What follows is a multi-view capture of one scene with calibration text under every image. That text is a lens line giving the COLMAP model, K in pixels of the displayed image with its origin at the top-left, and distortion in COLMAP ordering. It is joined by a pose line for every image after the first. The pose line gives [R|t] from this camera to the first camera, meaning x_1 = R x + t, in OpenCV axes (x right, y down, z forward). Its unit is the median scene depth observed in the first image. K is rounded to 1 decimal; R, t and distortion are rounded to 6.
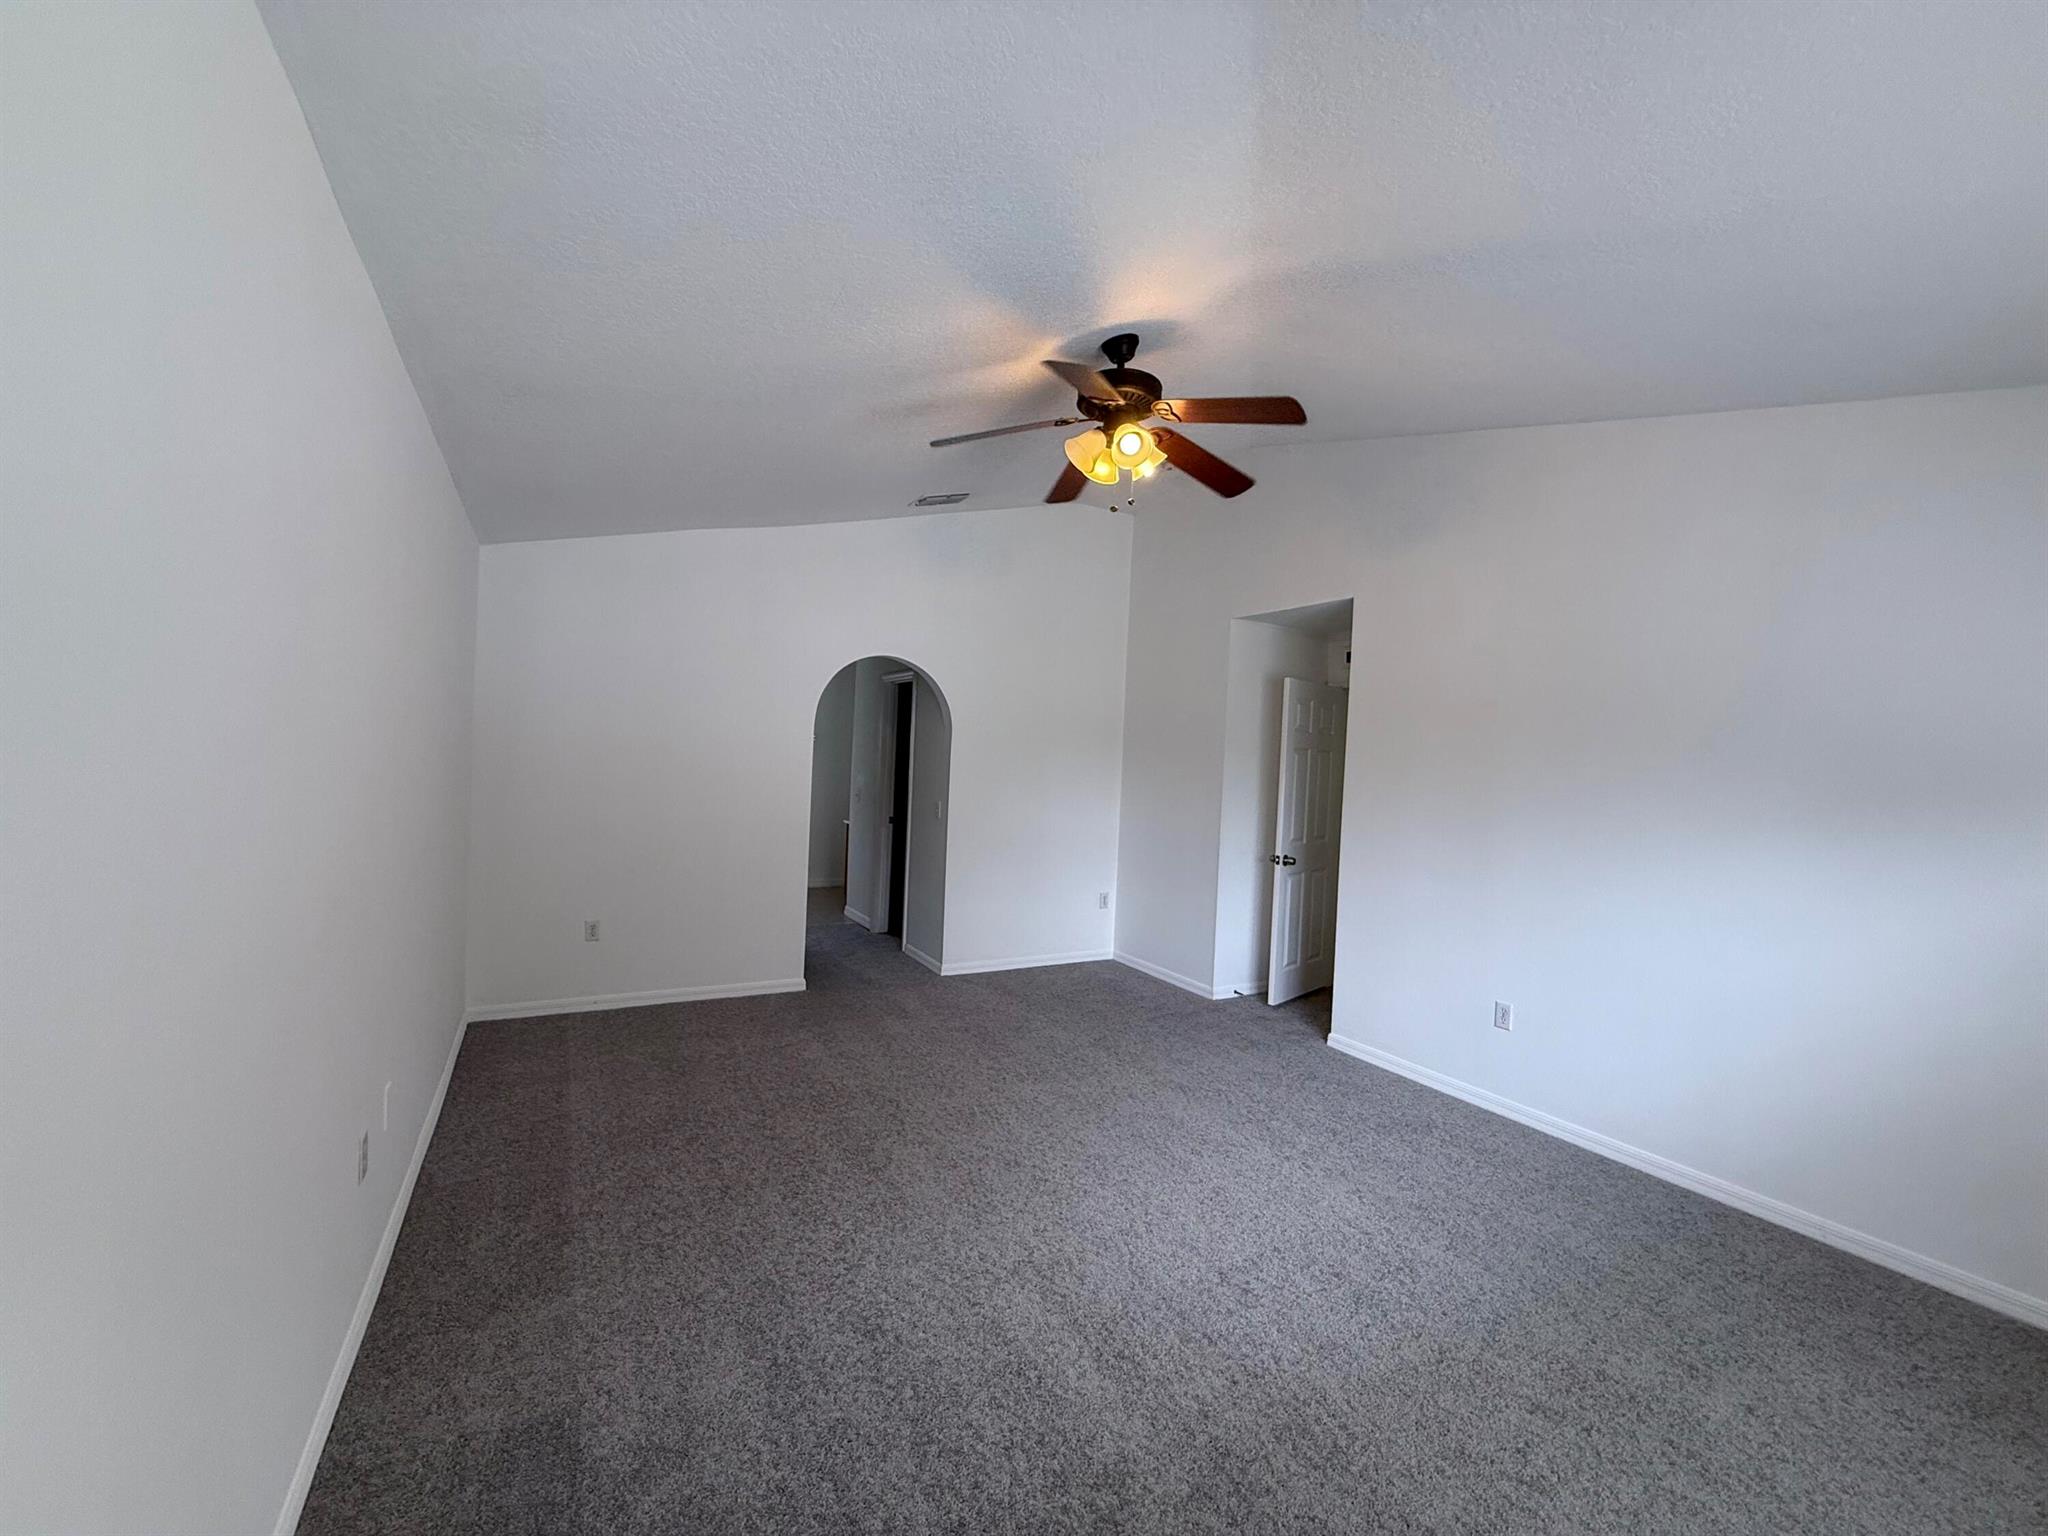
lens RADIAL K [[815.5, 0, 1017.1], [0, 815.5, 766.7], [0, 0, 1]] dist [-0.000675, -0.000382]
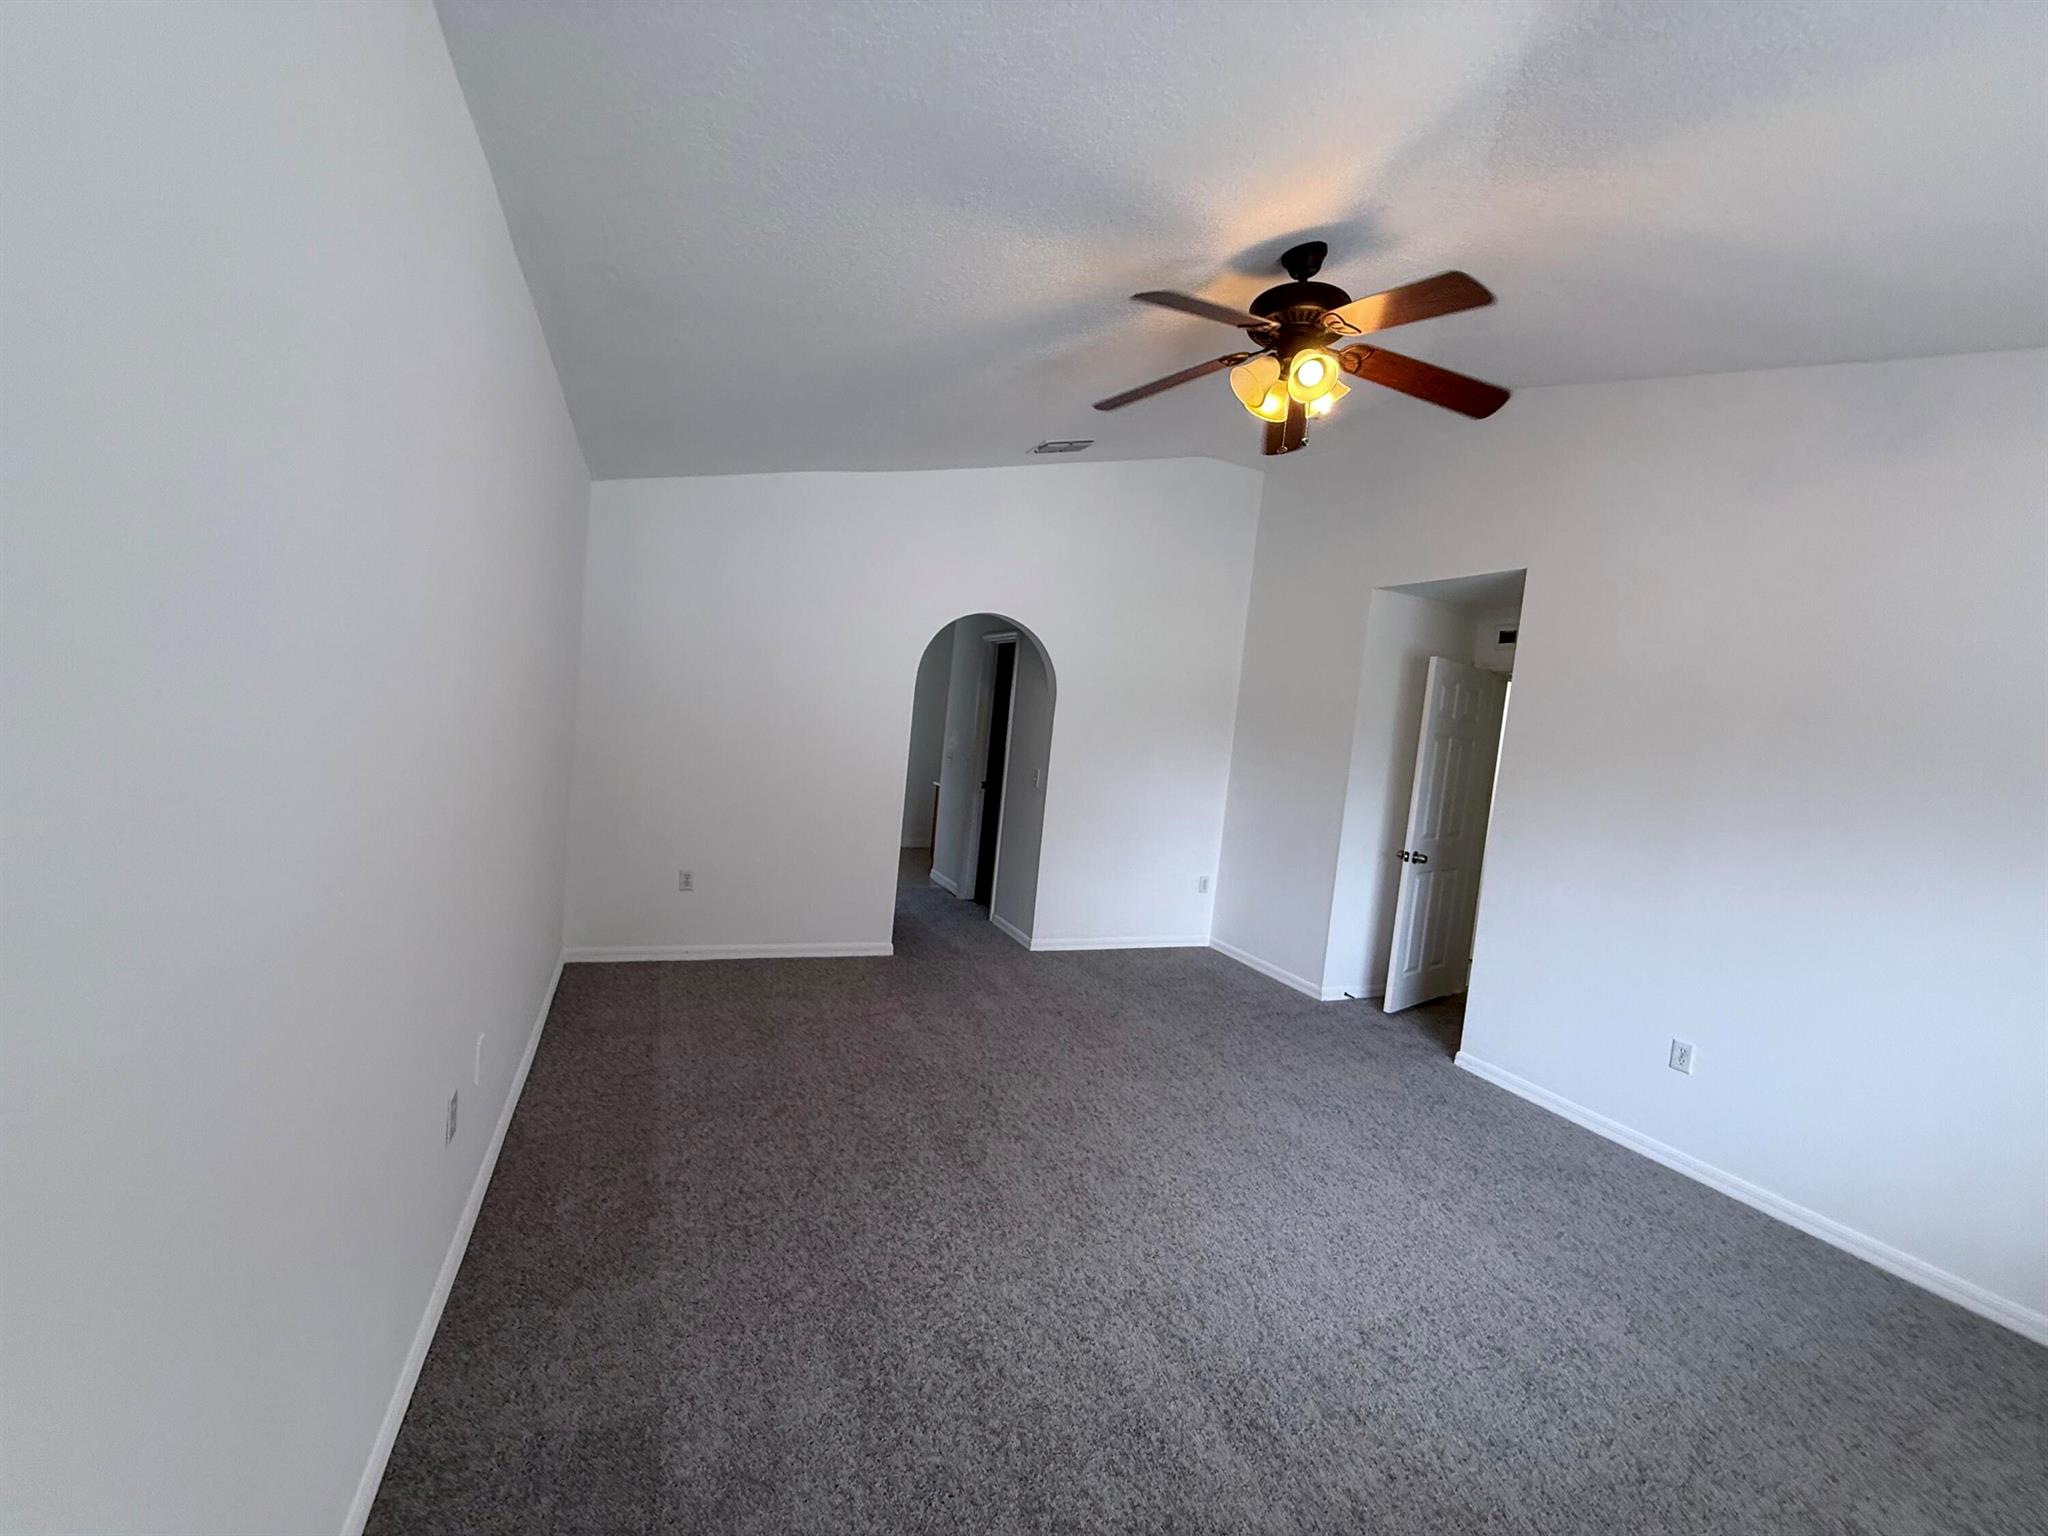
lens RADIAL K [[815.5, 0, 1017.1], [0, 815.5, 766.7], [0, 0, 1]] dist [-0.000675, -0.000382]
pose [[0.993782, 0.060166, -0.093687, -0.067302], [-0.056260, 0.997456, 0.043786, -0.002852], [0.096083, -0.038242, 0.994638, 0.107060]]
